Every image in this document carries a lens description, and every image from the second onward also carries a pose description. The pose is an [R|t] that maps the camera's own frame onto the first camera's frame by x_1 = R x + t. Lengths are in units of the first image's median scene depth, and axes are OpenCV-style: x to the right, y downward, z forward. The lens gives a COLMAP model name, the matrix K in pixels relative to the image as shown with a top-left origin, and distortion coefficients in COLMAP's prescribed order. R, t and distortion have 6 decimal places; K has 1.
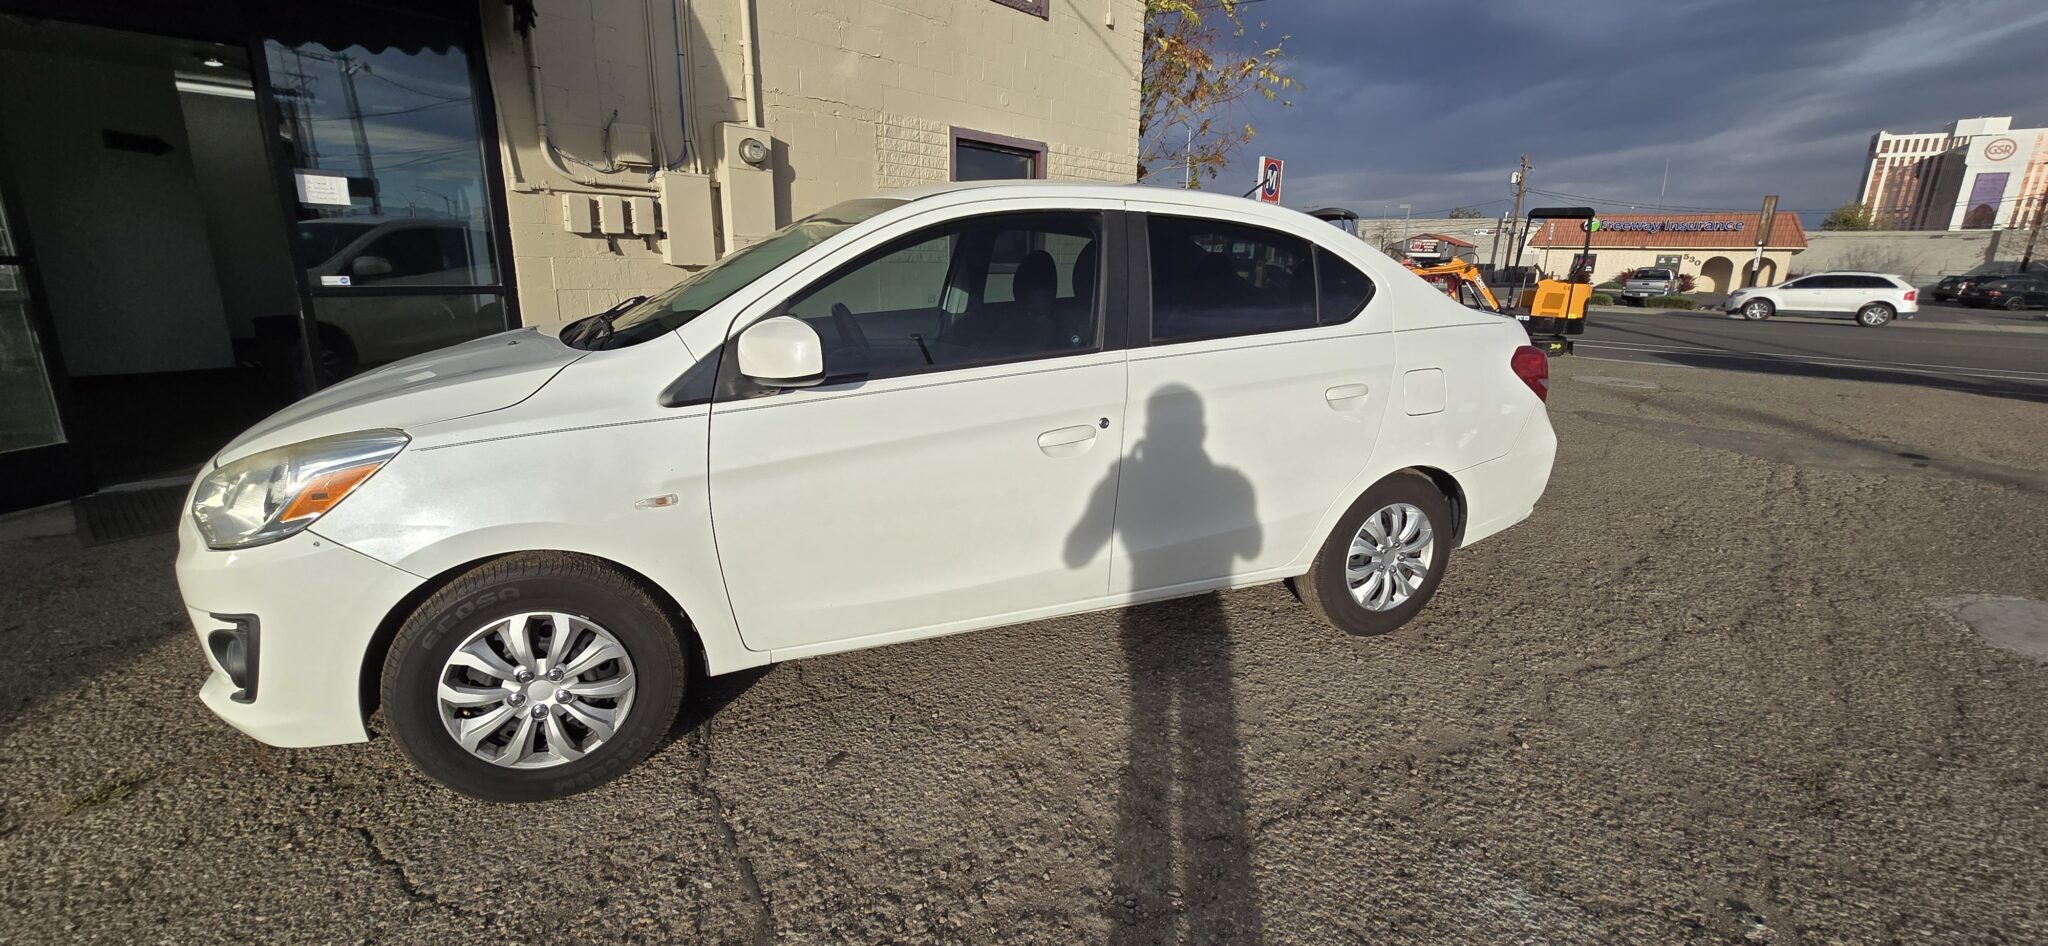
lens RADIAL K [[840.8, 0, 1040.3], [0, 840.8, 463.8], [0, 0, 1]] dist [-0.004527, 0.002426]
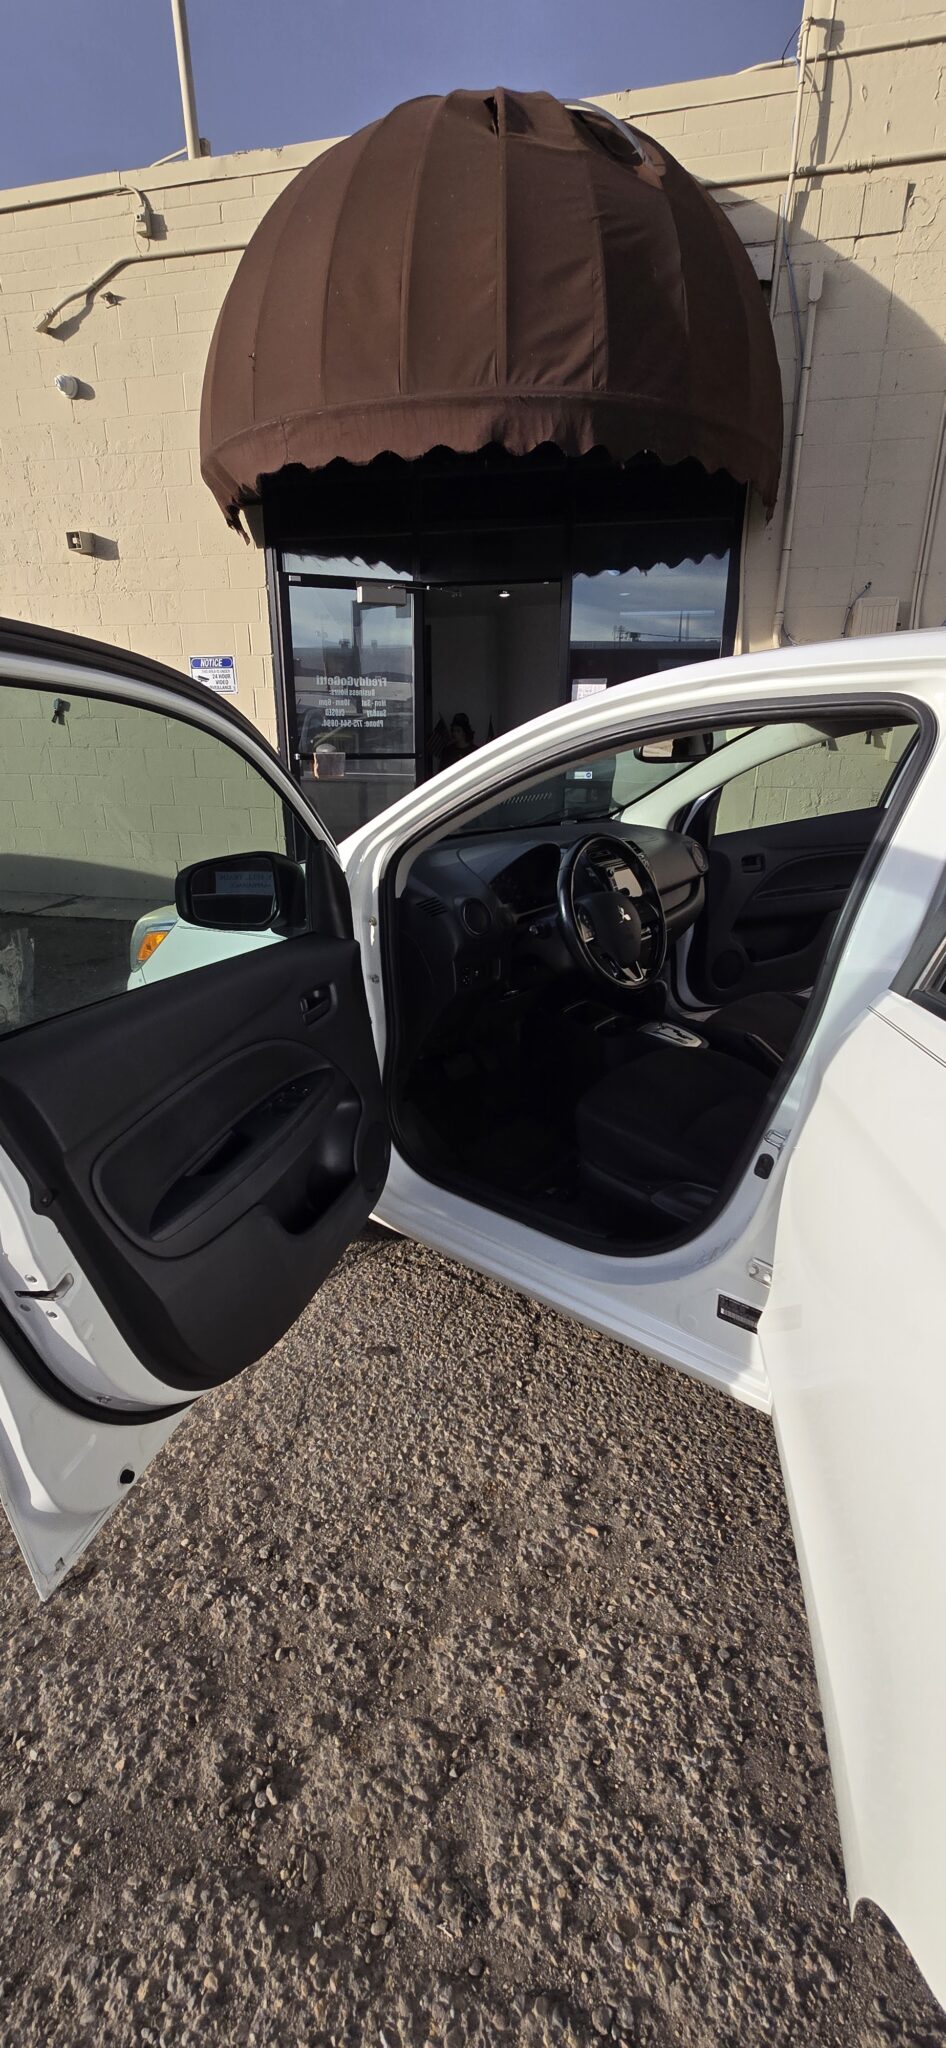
lens RADIAL K [[840.8, 0, 464.4], [0, 840.8, 1021.2], [0, 0, 1]] dist [-0.004527, 0.002426]
pose [[0.453898, 0.274212, -0.847812, 0.426946], [-0.205708, 0.958016, 0.199725, -0.166384], [0.866984, 0.083747, 0.491249, 0.574374]]
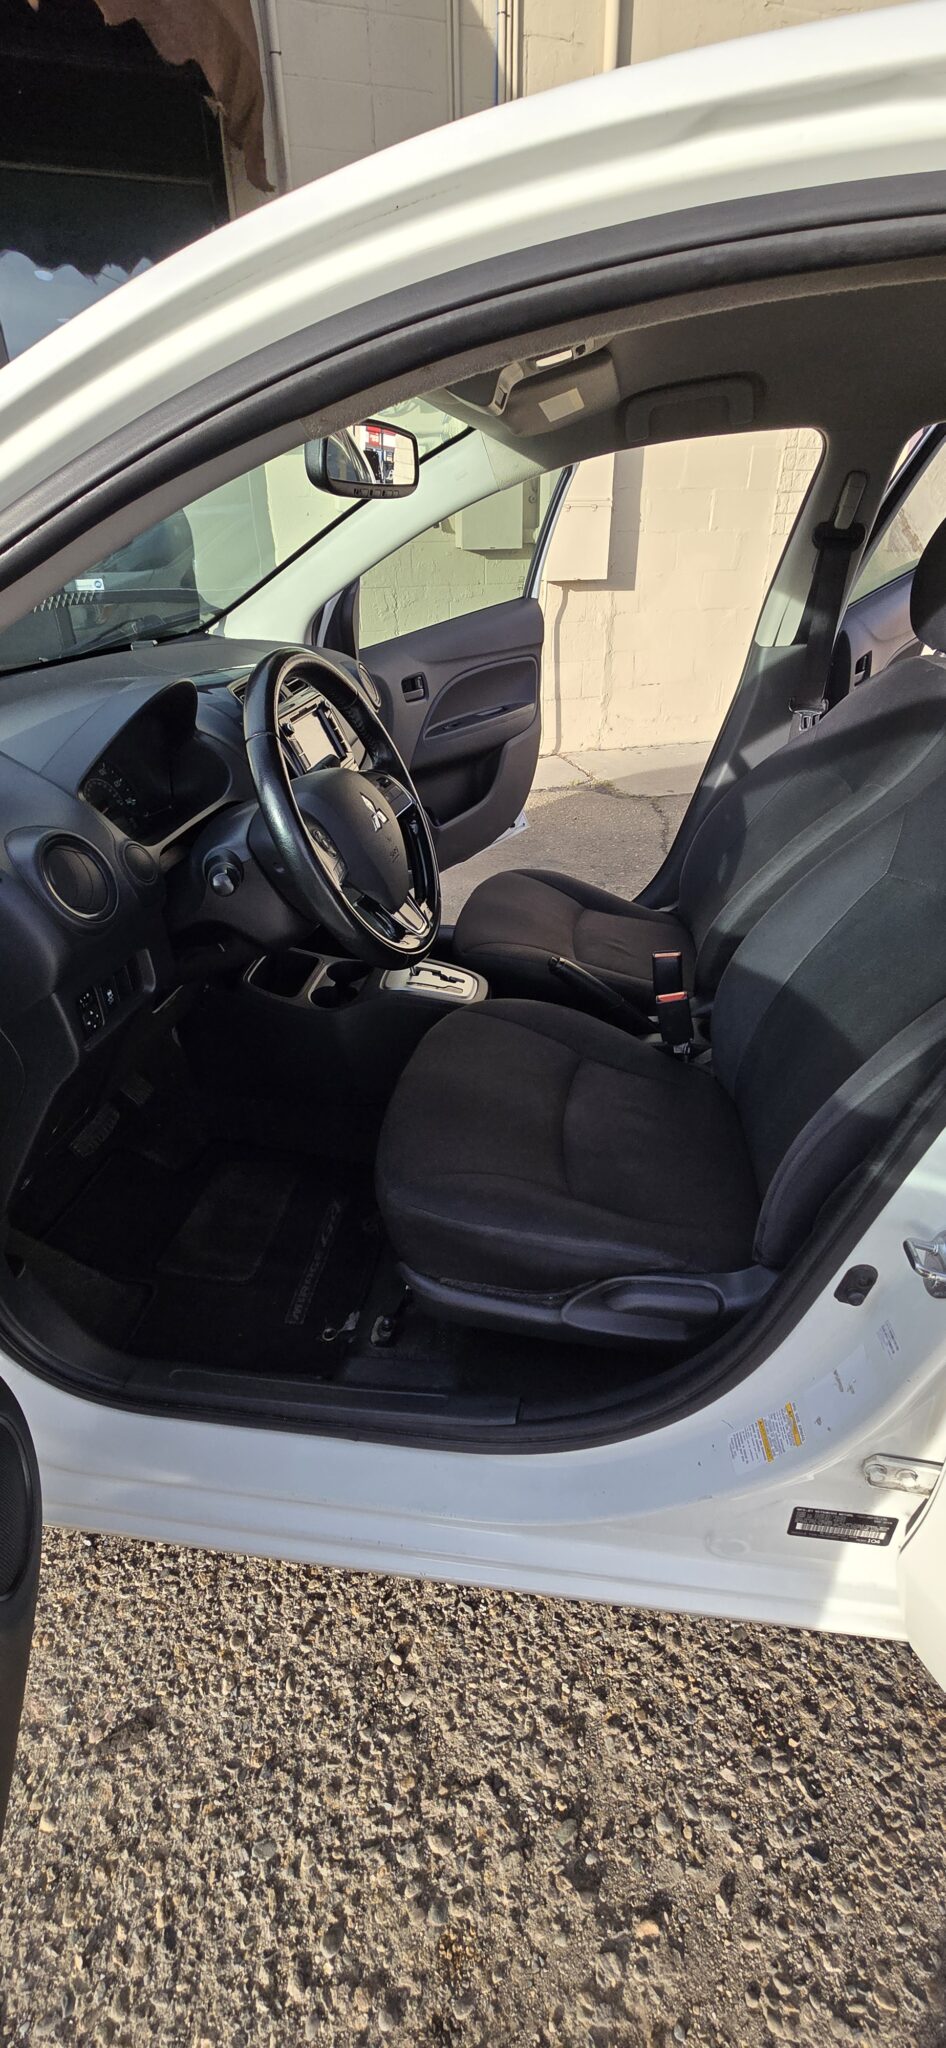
lens RADIAL K [[840.8, 0, 470.5], [0, 840.8, 1034.4], [0, 0, 1]] dist [-0.004527, 0.002426]
pose [[0.853831, 0.235024, -0.464474, 0.039627], [-0.091363, 0.946085, 0.310768, -0.163924], [0.512470, -0.222908, 0.829269, 0.752388]]
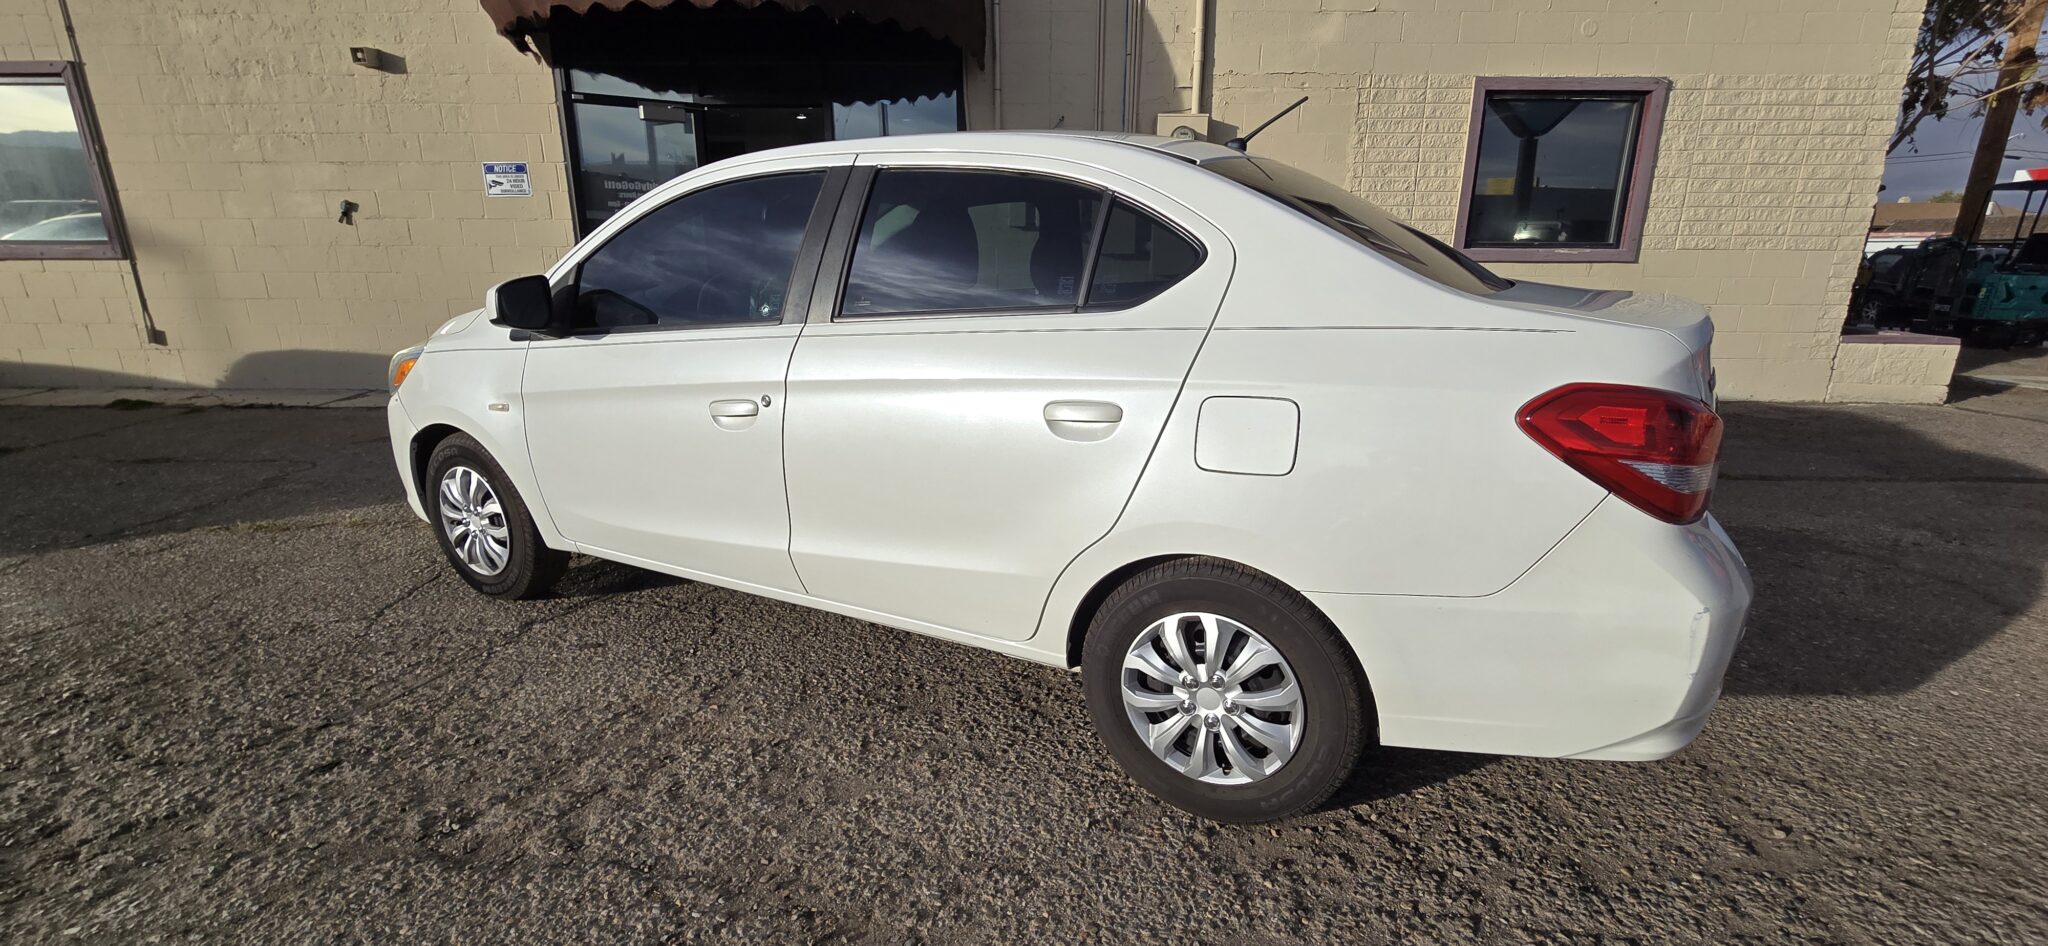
lens RADIAL K [[840.8, 0, 1022.4], [0, 840.8, 467.4], [0, 0, 1]] dist [-0.004527, 0.002426]
pose [[0.636104, 0.176812, -0.751072, 0.959412], [-0.173188, 0.981272, 0.084327, -0.103518], [0.751916, 0.076436, 0.654813, 0.614976]]
